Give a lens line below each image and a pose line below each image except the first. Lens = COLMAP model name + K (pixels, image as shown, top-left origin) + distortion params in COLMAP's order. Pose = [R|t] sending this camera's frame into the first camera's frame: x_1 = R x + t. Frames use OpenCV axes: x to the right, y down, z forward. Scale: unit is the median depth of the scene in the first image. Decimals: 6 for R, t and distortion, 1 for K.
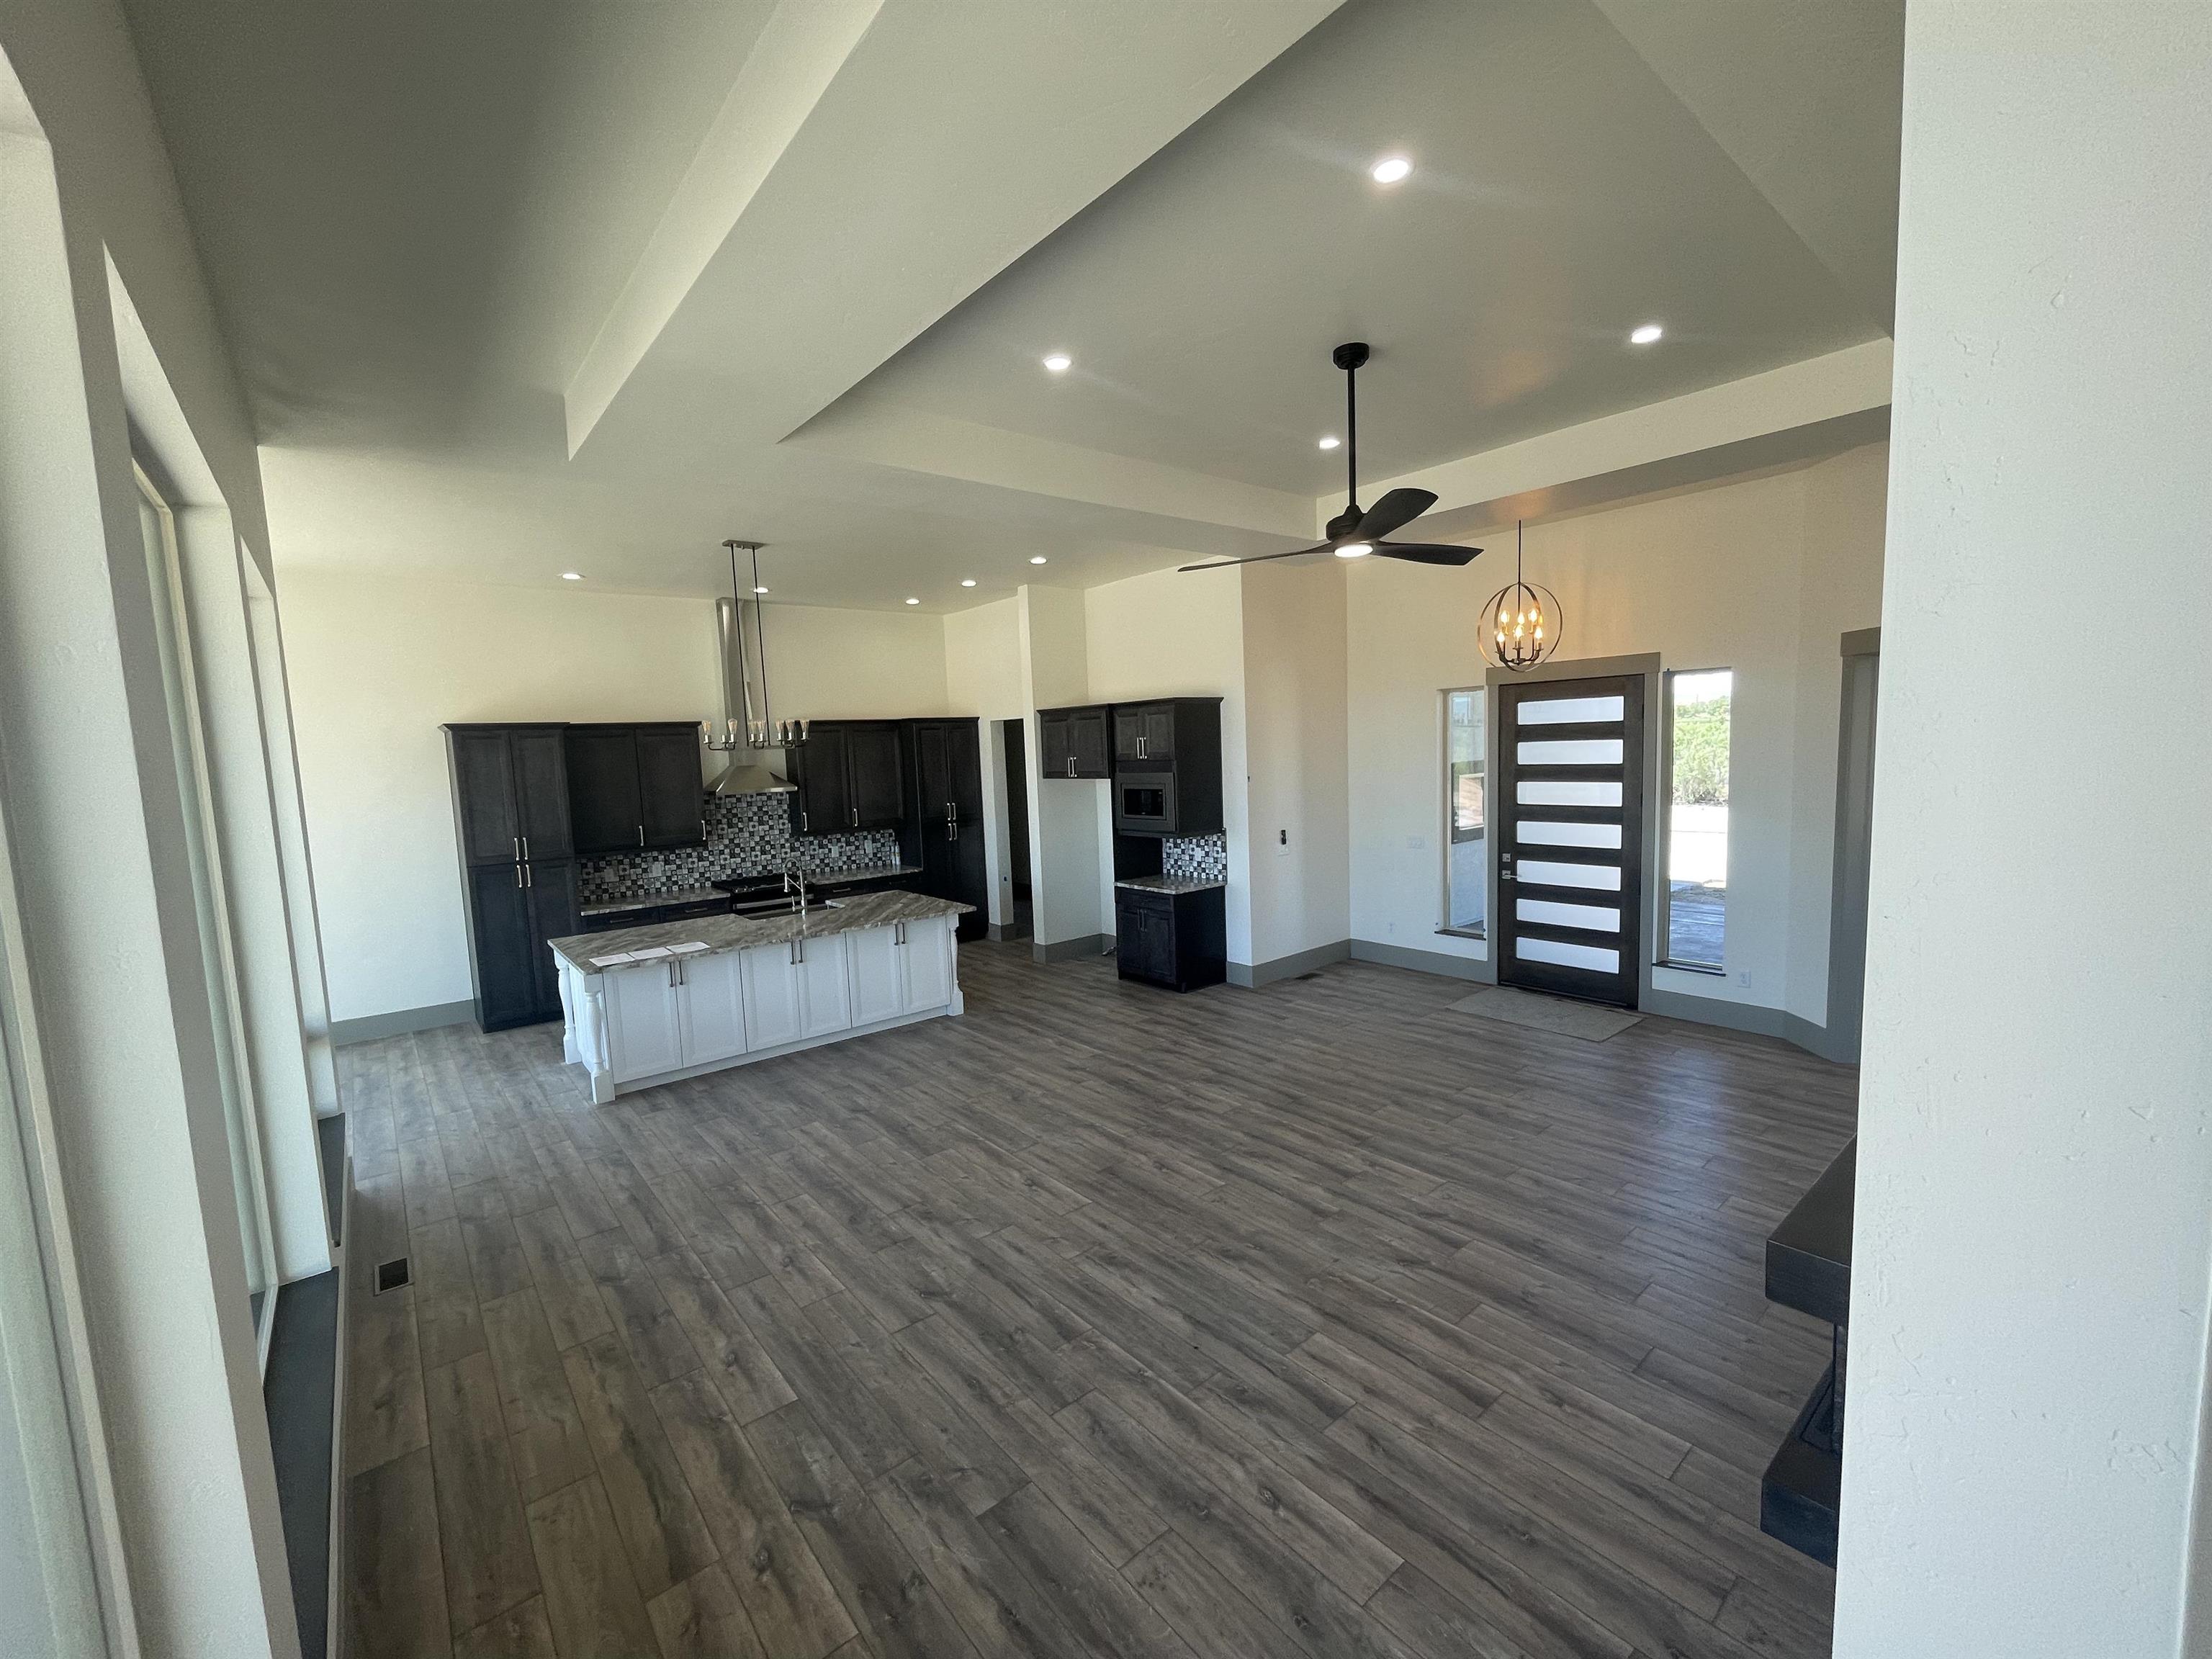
lens RADIAL K [[922.1, 0, 1106.0], [0, 922.1, 829.5], [0, 0, 1]] dist [-0.013383, 0.013660]
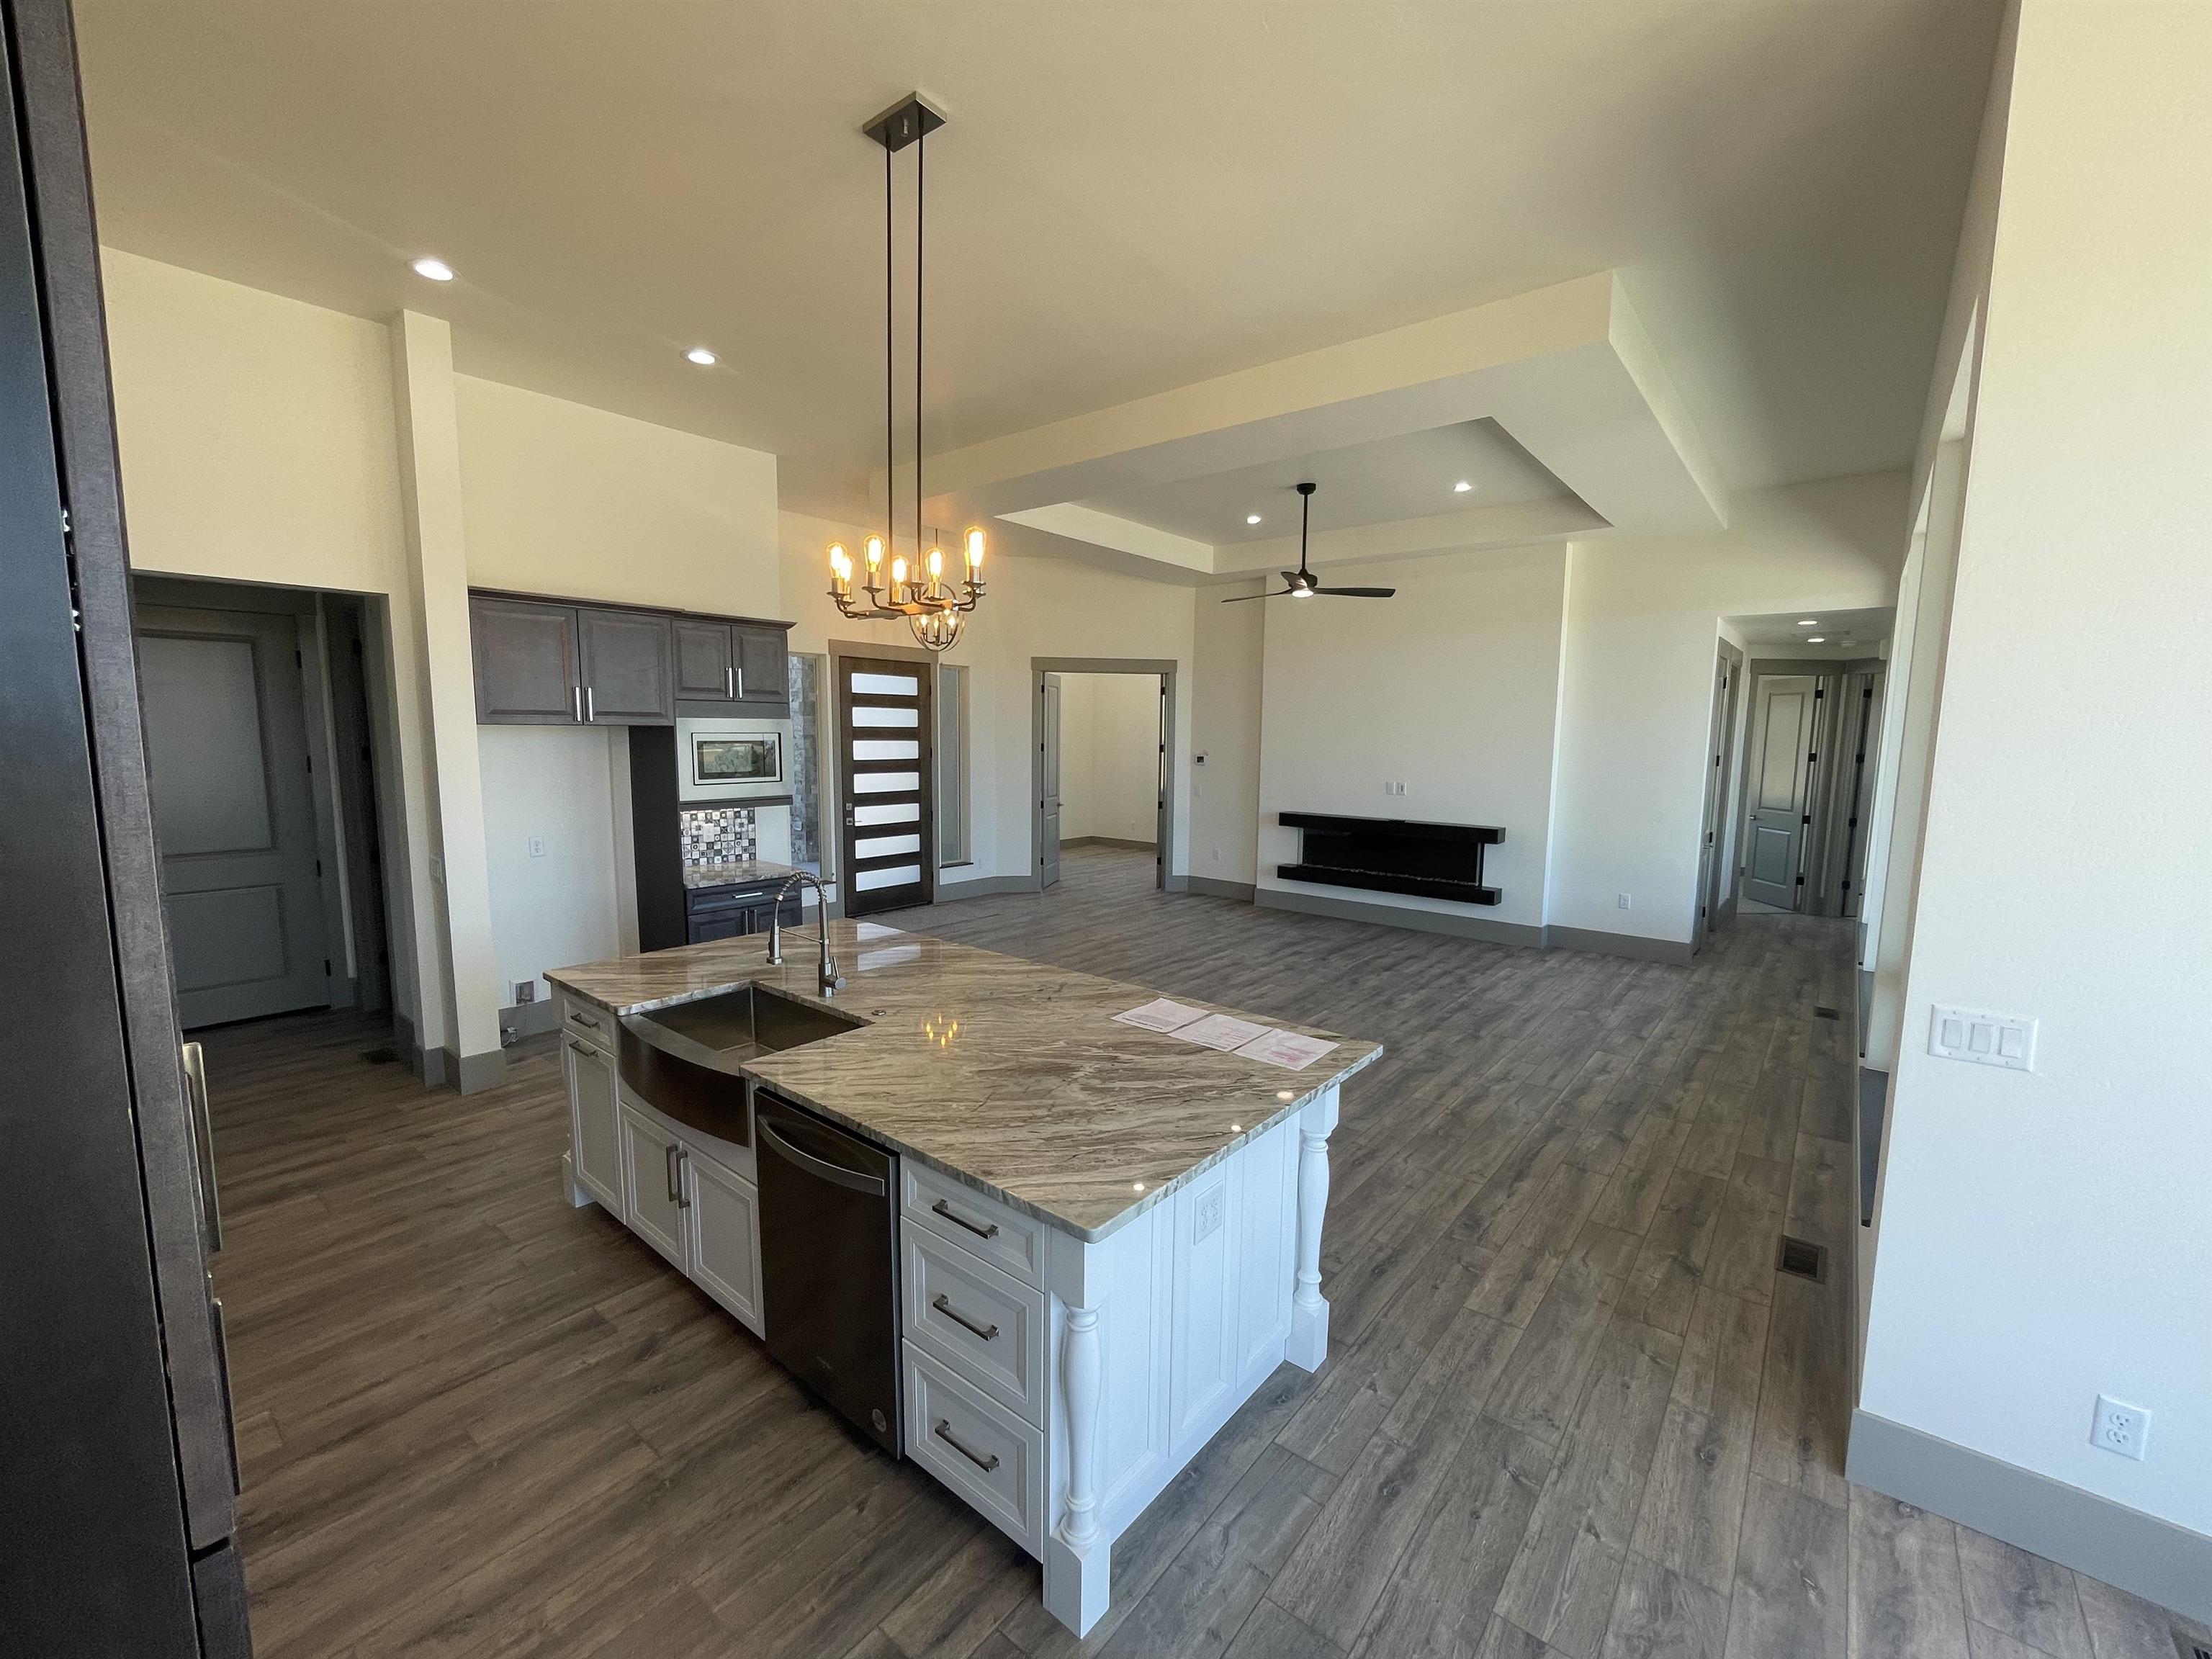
lens RADIAL K [[893.6, 0, 1106.0], [0, 893.6, 829.5], [0, 0, 1]] dist [-0.001446, -0.000085]
pose [[-0.188598, -0.073407, 0.979307, -1.293404], [0.087023, 0.992030, 0.091119, -0.026961], [-0.978191, 0.102407, -0.180707, 1.569750]]
